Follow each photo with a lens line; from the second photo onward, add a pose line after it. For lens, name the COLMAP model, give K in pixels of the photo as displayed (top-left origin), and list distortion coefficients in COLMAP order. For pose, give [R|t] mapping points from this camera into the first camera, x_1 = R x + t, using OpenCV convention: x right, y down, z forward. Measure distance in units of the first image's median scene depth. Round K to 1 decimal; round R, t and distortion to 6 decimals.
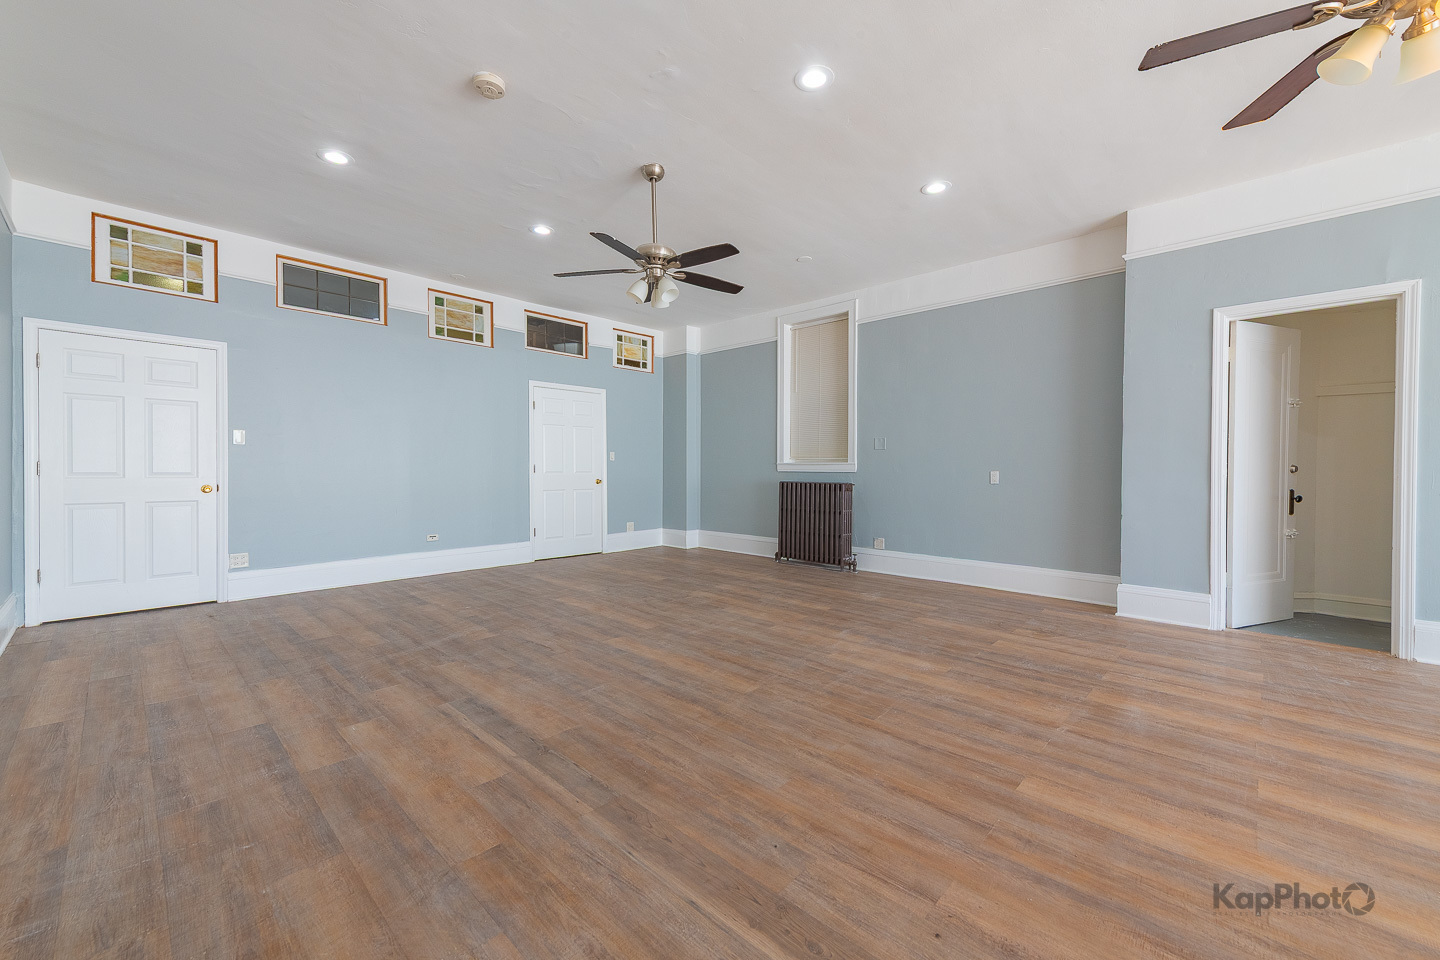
lens RADIAL K [[594.2, 0, 718.7], [0, 594.2, 473.8], [0, 0, 1]] dist [0.015540, -0.000164]
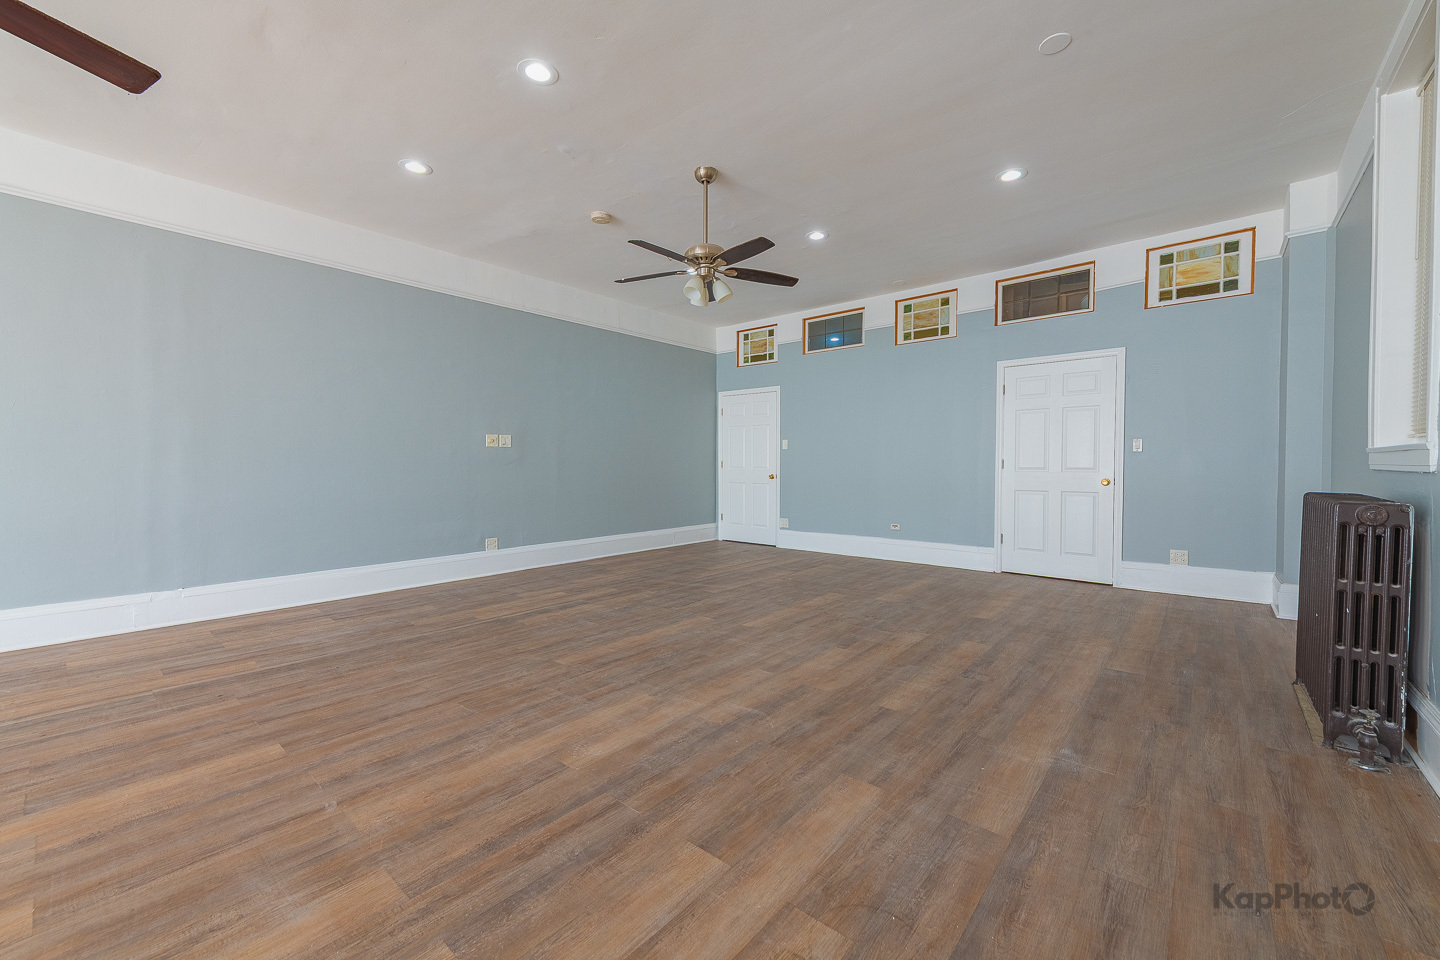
lens RADIAL K [[576.5, 0, 720.0], [0, 576.5, 480.0], [0, 0, 1]] dist [0.017483, -0.000499]
pose [[0.022759, 0.026754, -0.999383, 1.008888], [-0.008037, 0.999614, 0.026578, -0.009210], [0.999709, 0.007427, 0.022965, 1.129724]]
